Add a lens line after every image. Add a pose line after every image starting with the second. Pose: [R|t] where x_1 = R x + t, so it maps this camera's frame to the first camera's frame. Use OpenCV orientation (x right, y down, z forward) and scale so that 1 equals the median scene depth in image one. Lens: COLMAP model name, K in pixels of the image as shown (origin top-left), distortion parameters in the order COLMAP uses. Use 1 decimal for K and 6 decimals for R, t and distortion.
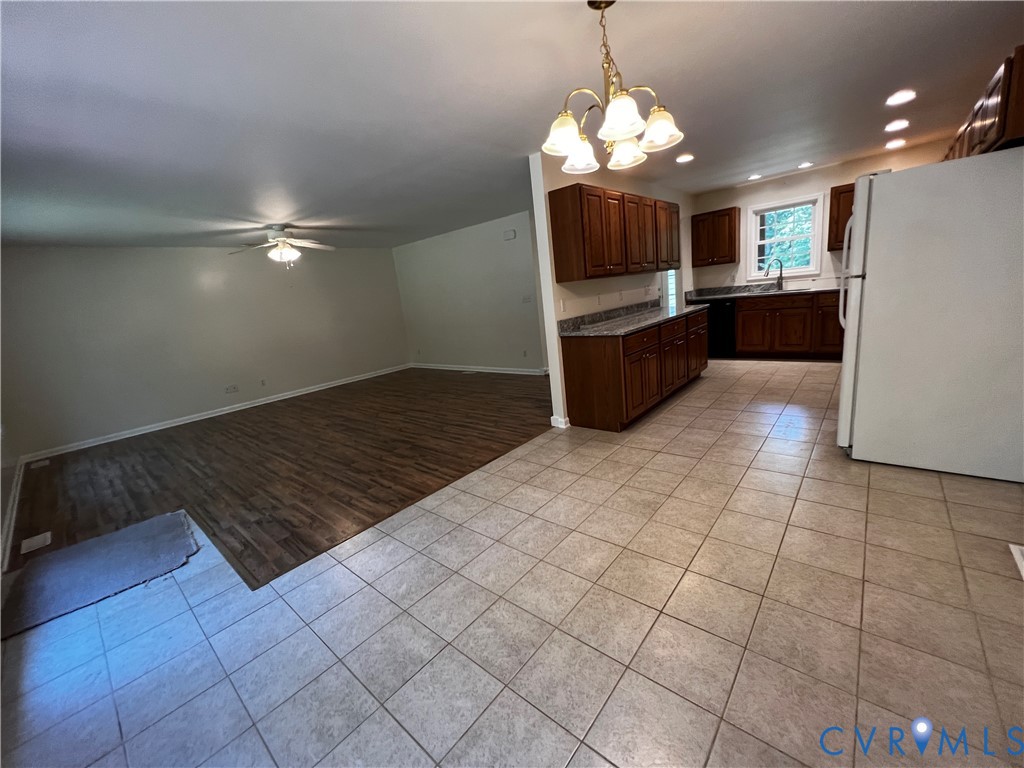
lens RADIAL K [[409.9, 0, 509.9], [0, 409.9, 381.8], [0, 0, 1]] dist [-0.001141, -0.000260]
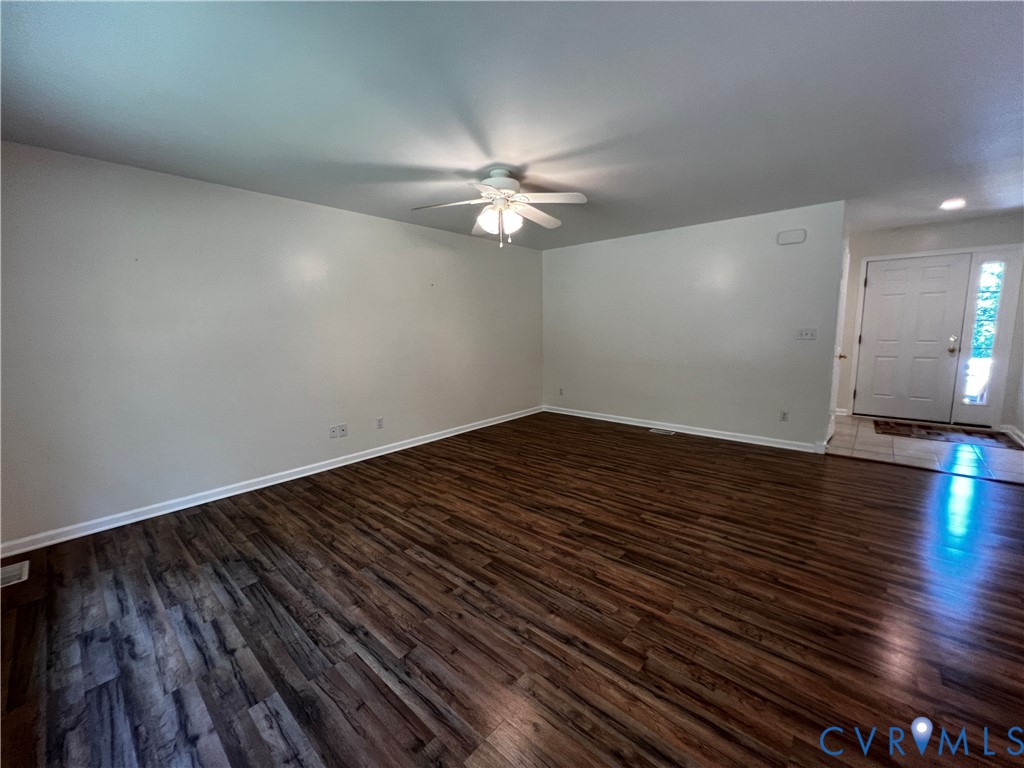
lens RADIAL K [[409.9, 0, 512.6], [0, 409.9, 381.9], [0, 0, 1]] dist [-0.001141, -0.000260]
pose [[0.995627, 0.093243, 0.005739, -0.307309], [-0.092504, 0.992590, -0.078790, -0.024138], [-0.013043, 0.077915, 0.996875, 0.261726]]
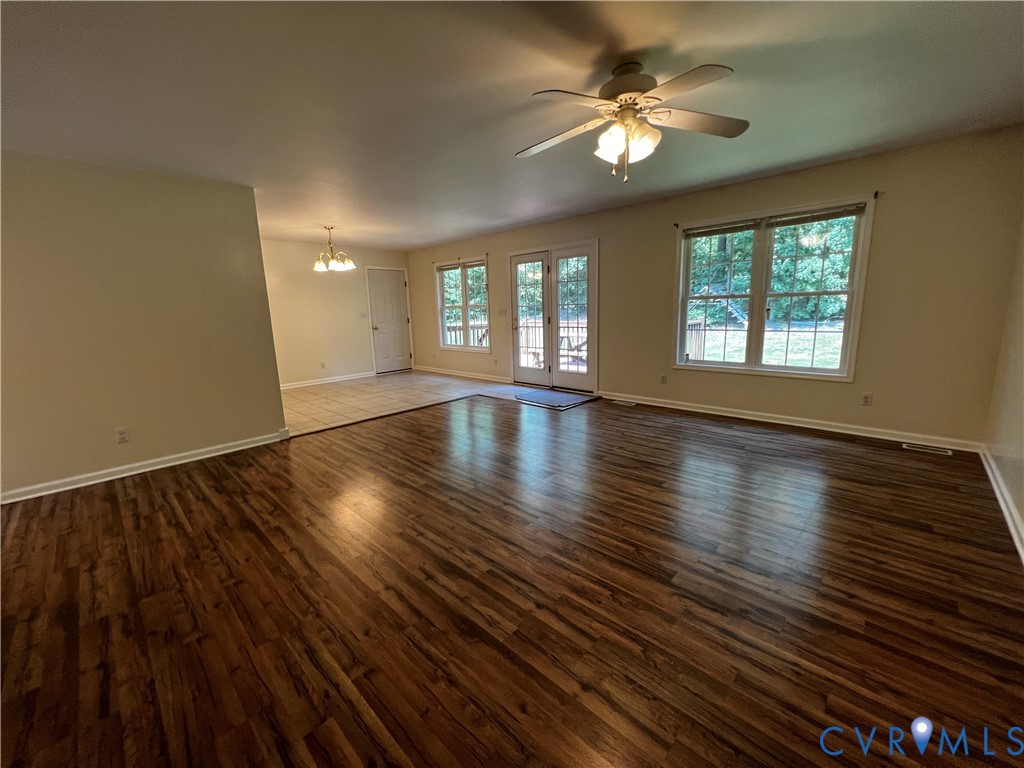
lens RADIAL K [[409.9, 0, 511.1], [0, 409.9, 388.2], [0, 0, 1]] dist [-0.001141, -0.000260]
pose [[-0.988563, 0.128677, 0.078645, -0.260455], [0.149385, 0.906990, 0.393769, -0.157871], [-0.020661, 0.401014, -0.915839, 0.877971]]
